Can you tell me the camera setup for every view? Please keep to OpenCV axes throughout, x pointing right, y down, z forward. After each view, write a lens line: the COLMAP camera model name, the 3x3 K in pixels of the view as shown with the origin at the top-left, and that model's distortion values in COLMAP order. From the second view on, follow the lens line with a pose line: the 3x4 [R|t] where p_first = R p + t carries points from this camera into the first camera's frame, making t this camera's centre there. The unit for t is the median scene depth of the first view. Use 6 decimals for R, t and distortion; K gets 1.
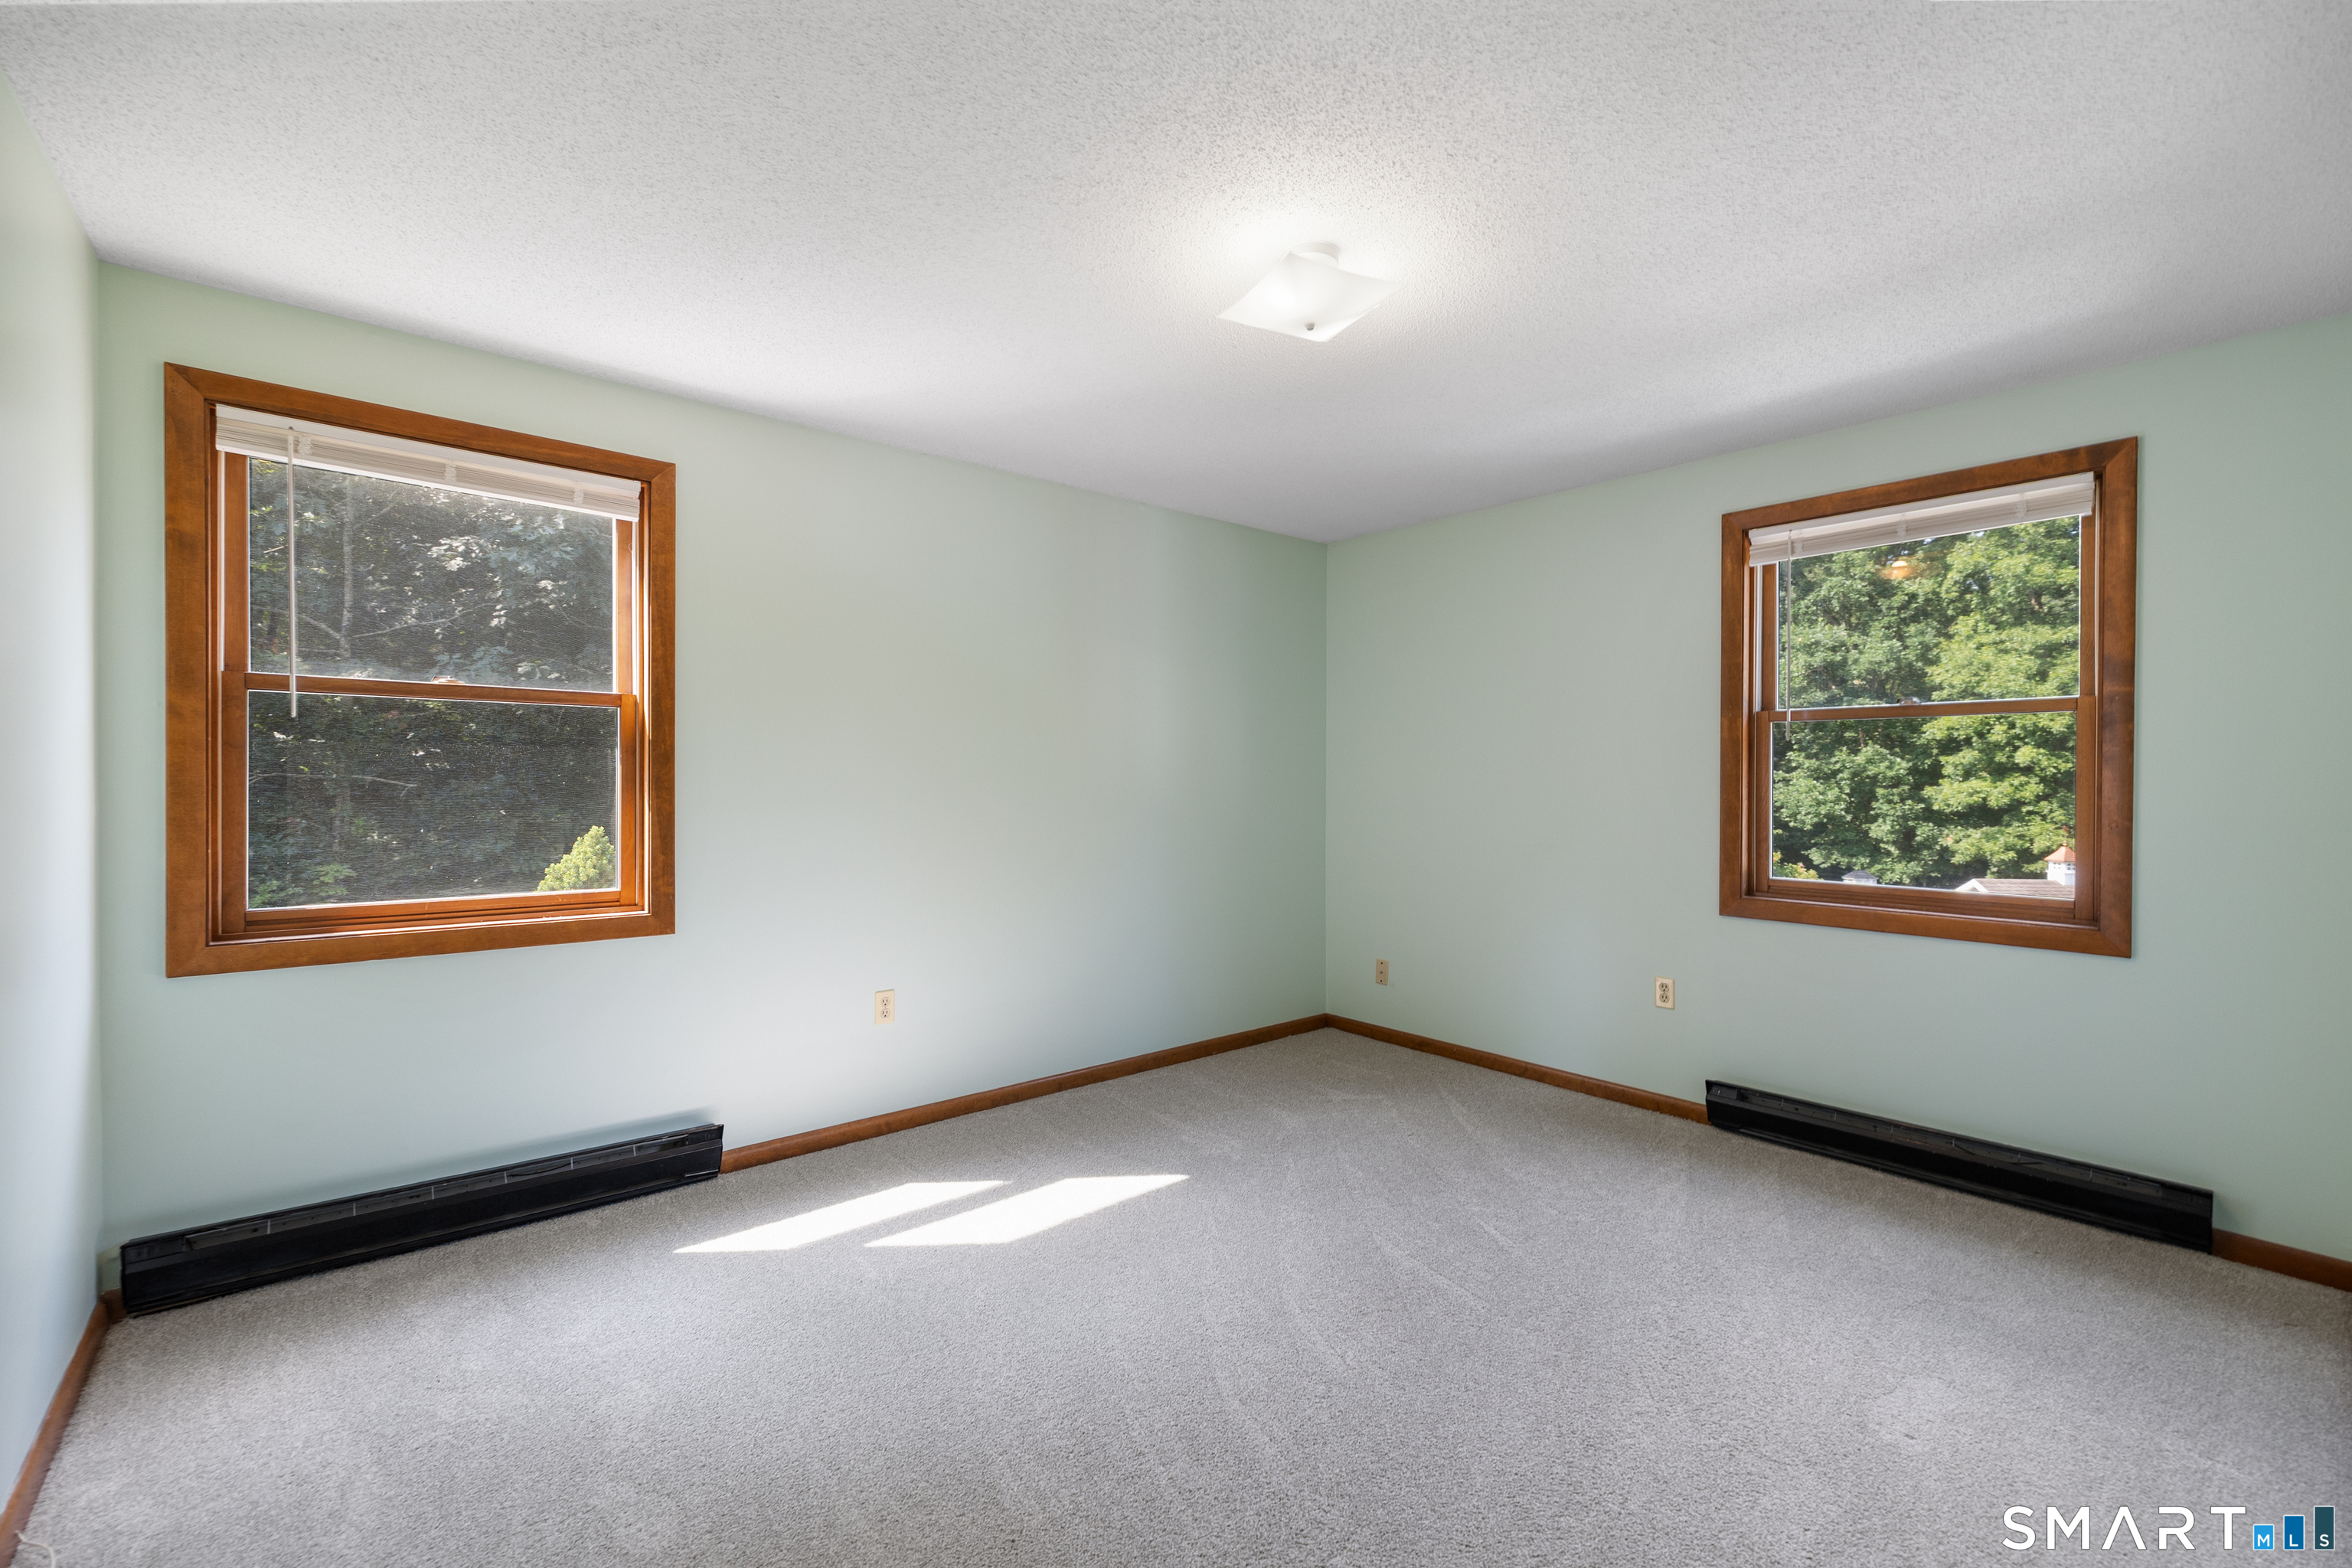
lens RADIAL K [[939.9, 0, 1182.0], [0, 939.9, 790.4], [0, 0, 1]] dist [0.000236, -0.000089]
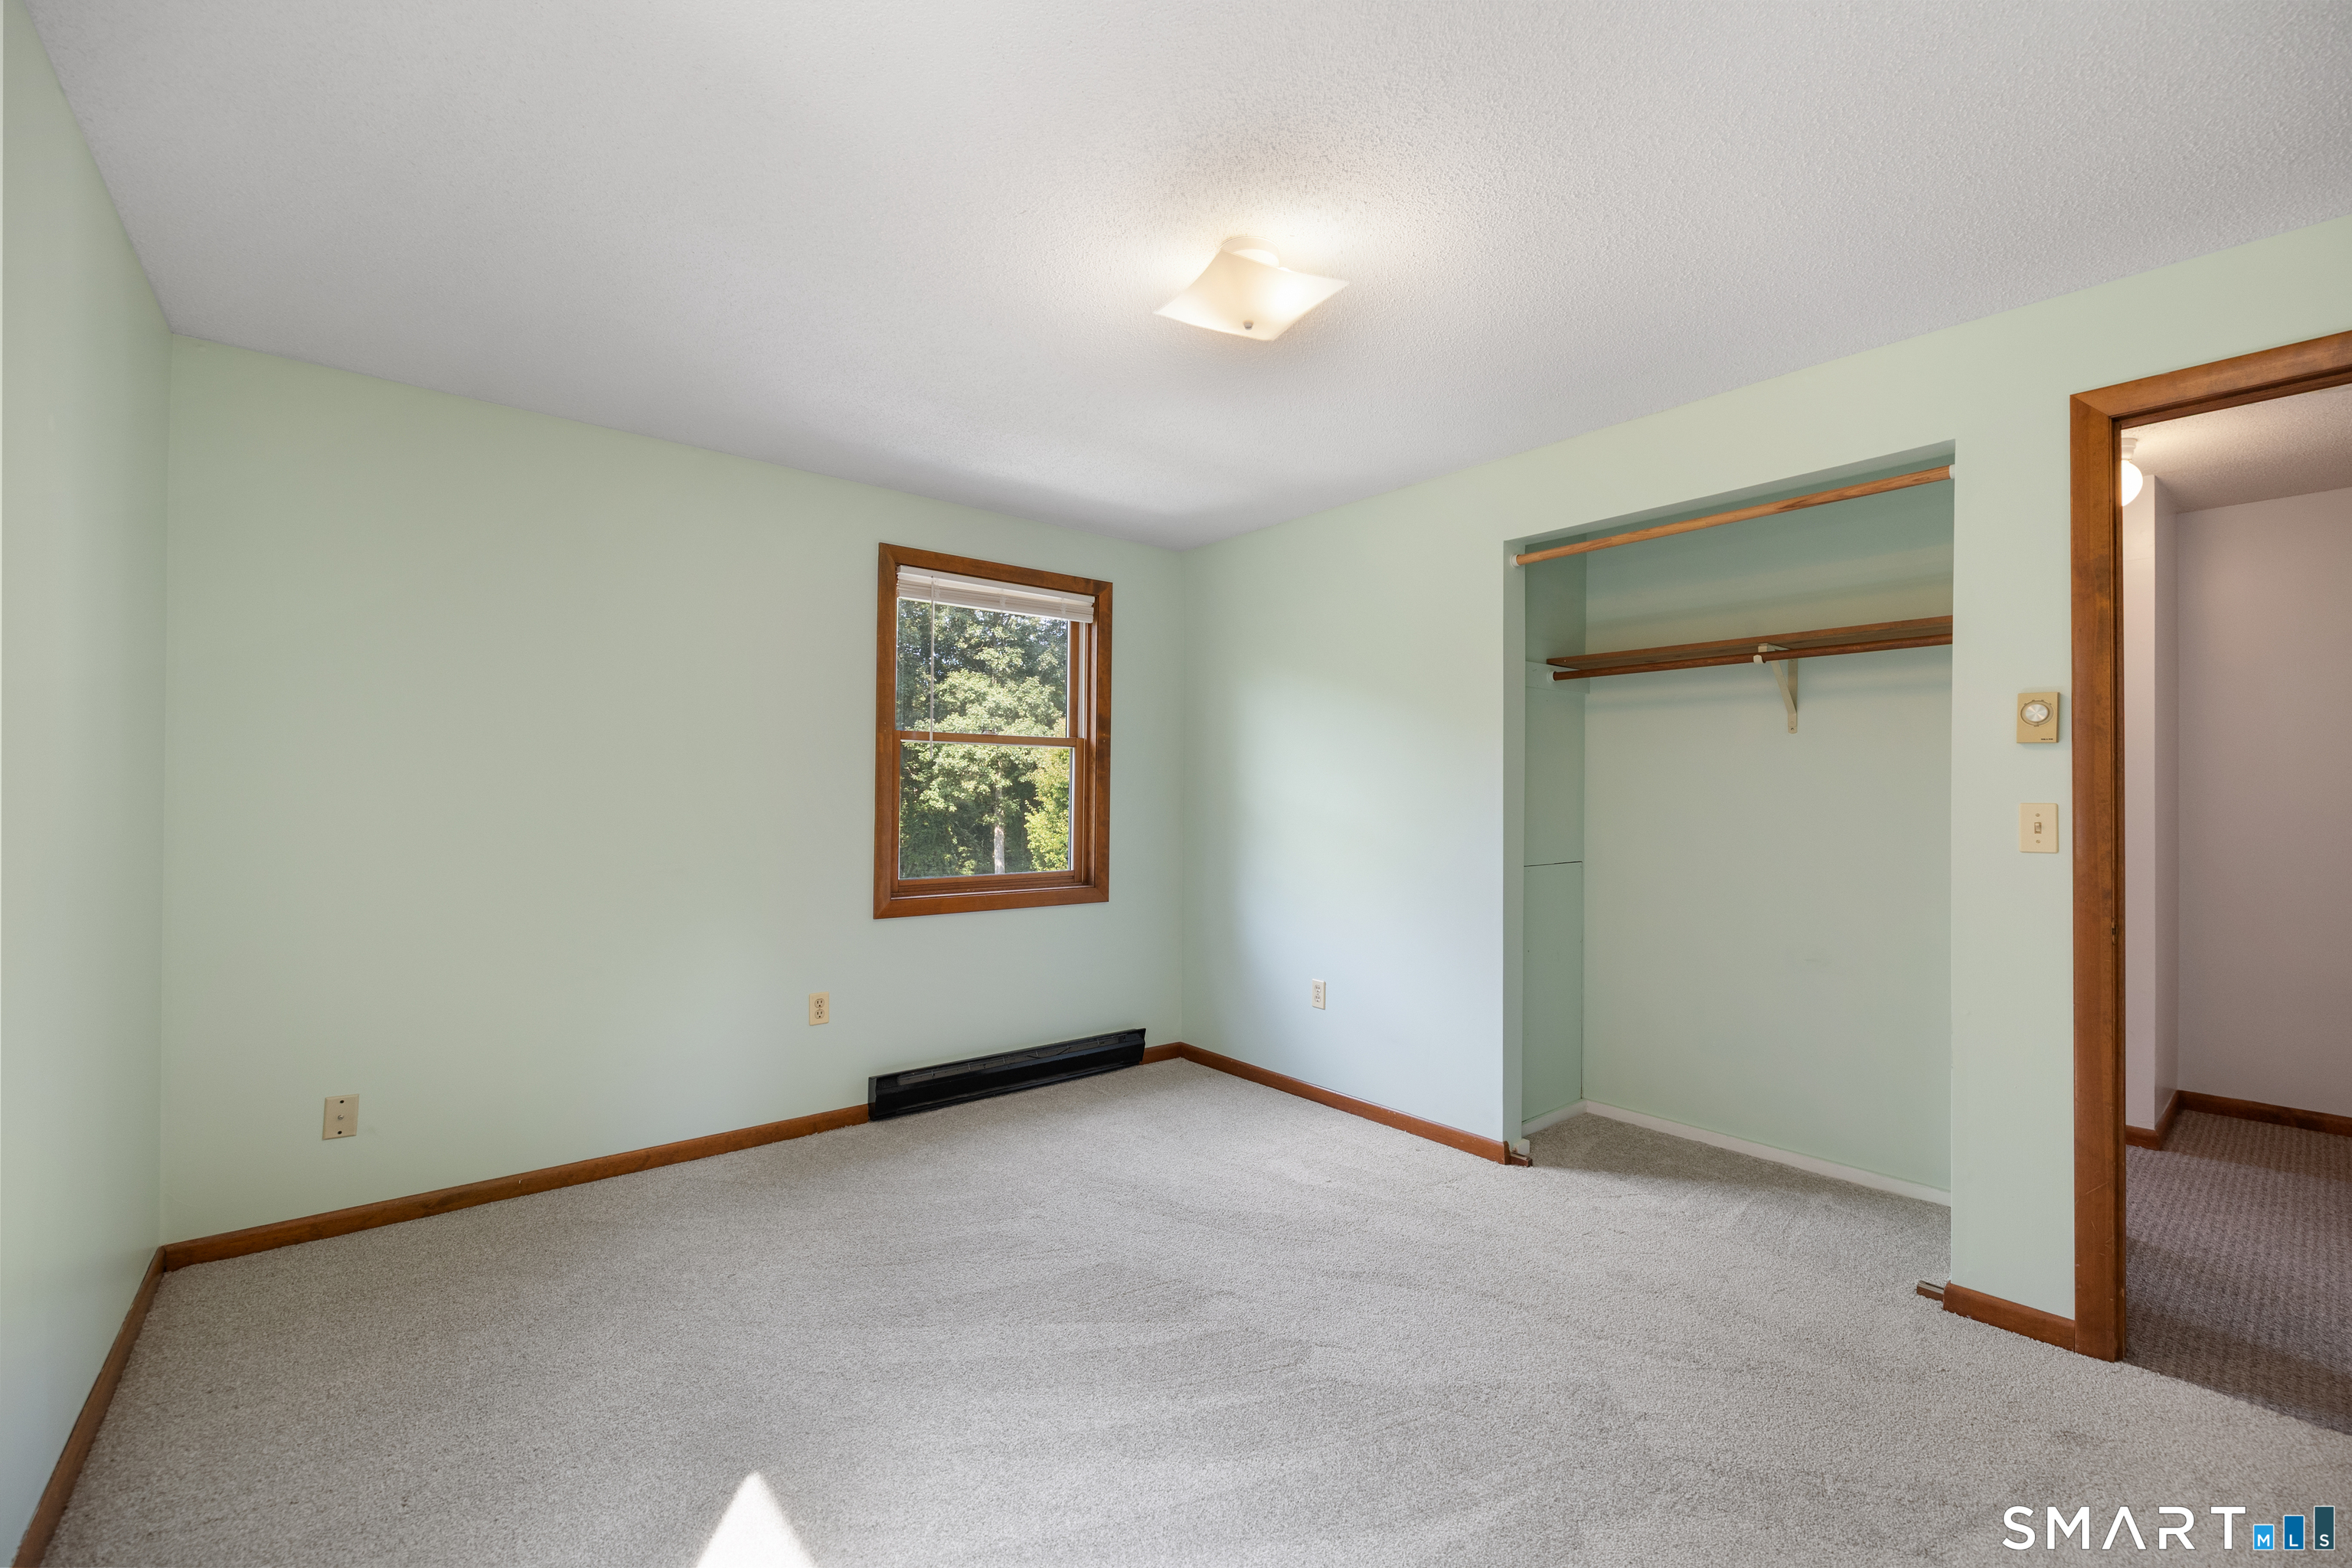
lens RADIAL K [[1005.2, 0, 1176.0], [0, 1005.2, 784.0], [0, 0, 1]] dist [-0.000478, -0.000080]
pose [[0.022955, 0.007853, 0.999706, -0.566029], [0.007695, 0.999938, -0.008032, -0.007304], [-0.999707, 0.007878, 0.022893, 0.651034]]
